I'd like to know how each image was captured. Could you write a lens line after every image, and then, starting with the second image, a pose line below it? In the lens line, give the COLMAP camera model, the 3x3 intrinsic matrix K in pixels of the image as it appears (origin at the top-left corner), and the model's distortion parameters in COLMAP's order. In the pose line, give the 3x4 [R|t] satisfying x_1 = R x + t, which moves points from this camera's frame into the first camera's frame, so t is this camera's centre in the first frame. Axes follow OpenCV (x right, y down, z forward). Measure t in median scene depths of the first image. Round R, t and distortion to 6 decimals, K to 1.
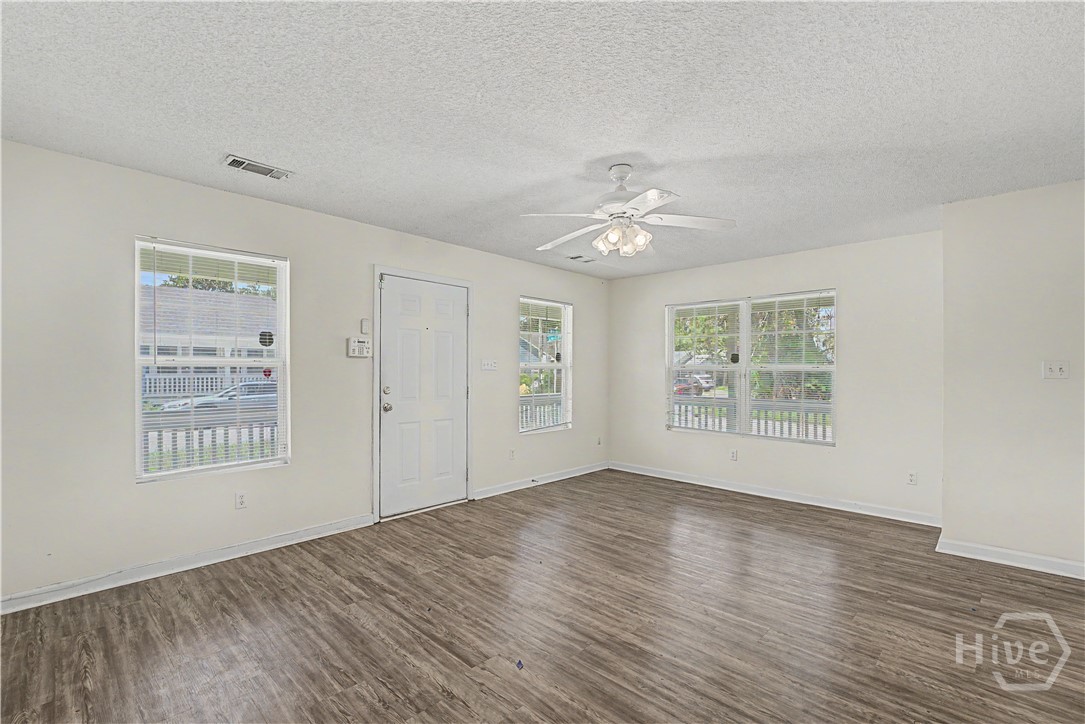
lens RADIAL K [[487.8, 0, 547.3], [0, 487.8, 365.3], [0, 0, 1]] dist [-0.009768, 0.001777]
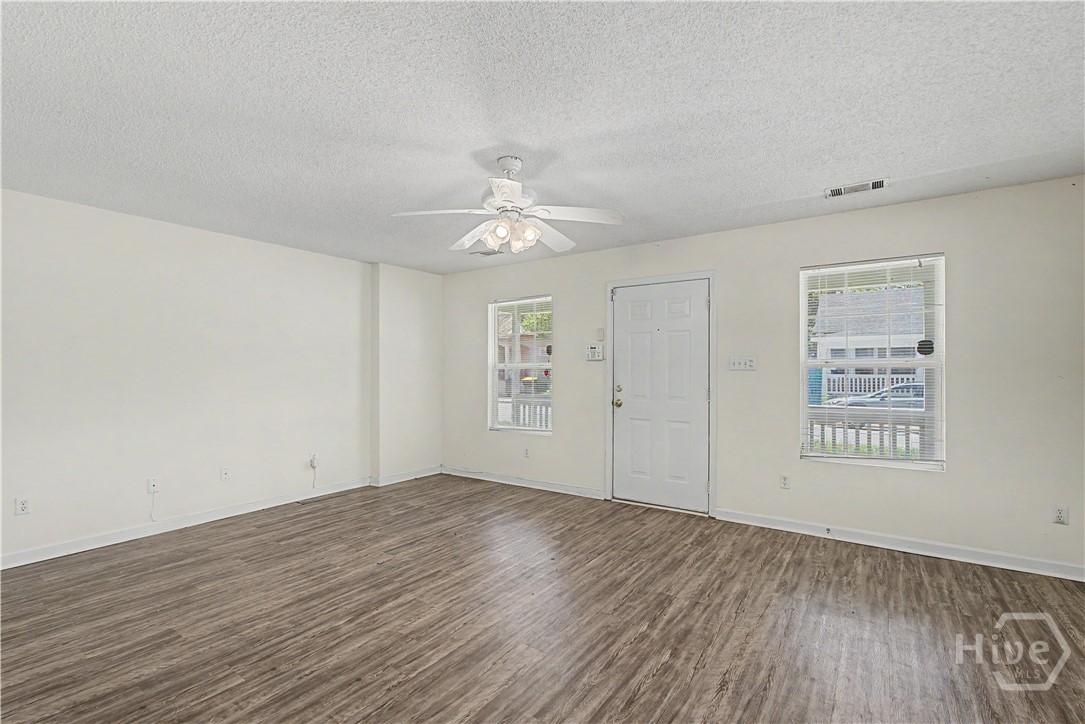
lens RADIAL K [[487.8, 0, 532.6], [0, 487.8, 361.5], [0, 0, 1]] dist [-0.009768, 0.001777]
pose [[0.129494, -0.022842, -0.991317, 1.046142], [0.012889, 0.999689, -0.021351, 0.013638], [0.991496, -0.010012, 0.129749, 0.869460]]
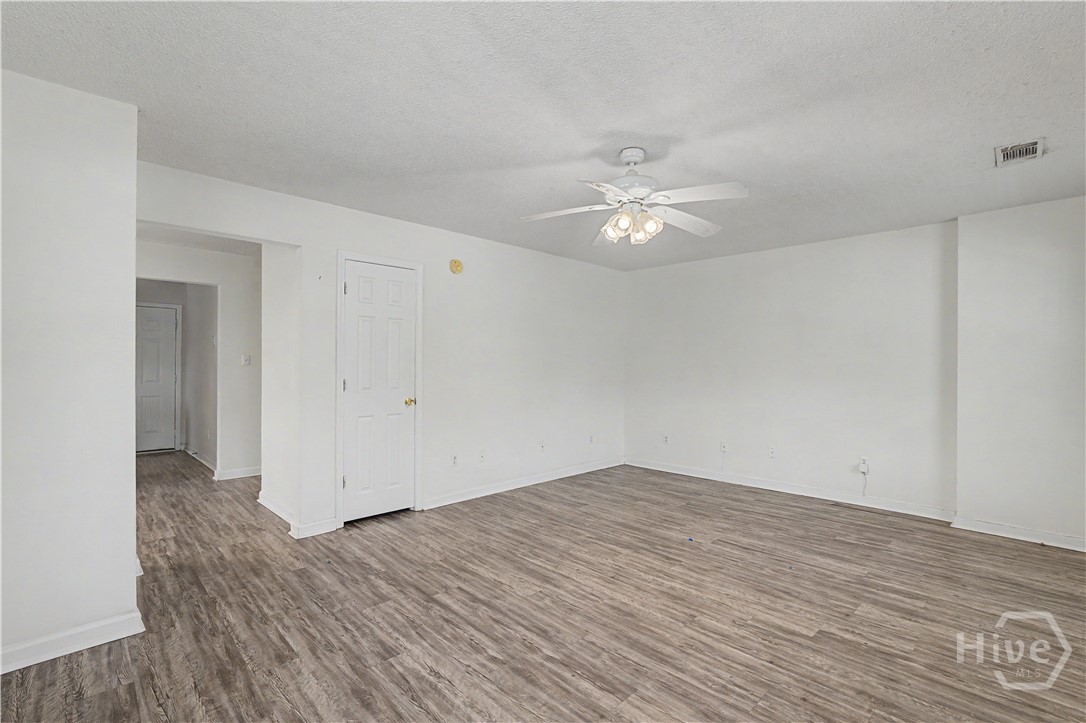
lens RADIAL K [[488.2, 0, 542.0], [0, 488.2, 362.5], [0, 0, 1]] dist [-0.009768, 0.001777]
pose [[-0.998817, -0.012034, 0.047108, 0.262925], [-0.012769, 0.999801, -0.015338, 0.022334], [-0.046914, -0.015922, -0.998772, 1.851723]]
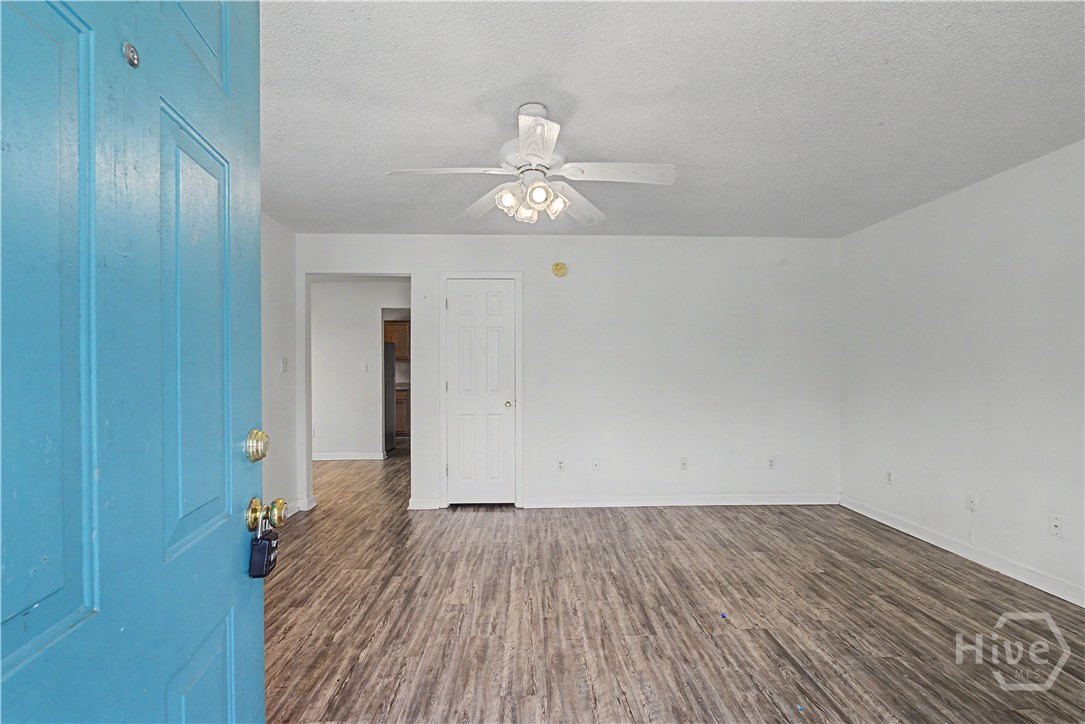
lens RADIAL K [[487.8, 0, 539.2], [0, 487.8, 363.9], [0, 0, 1]] dist [-0.009768, 0.001777]
pose [[-0.705227, 0.002861, 0.708976, -0.393377], [-0.010530, 0.999839, -0.014509, 0.019523], [-0.708904, -0.017698, -0.705083, 1.465738]]
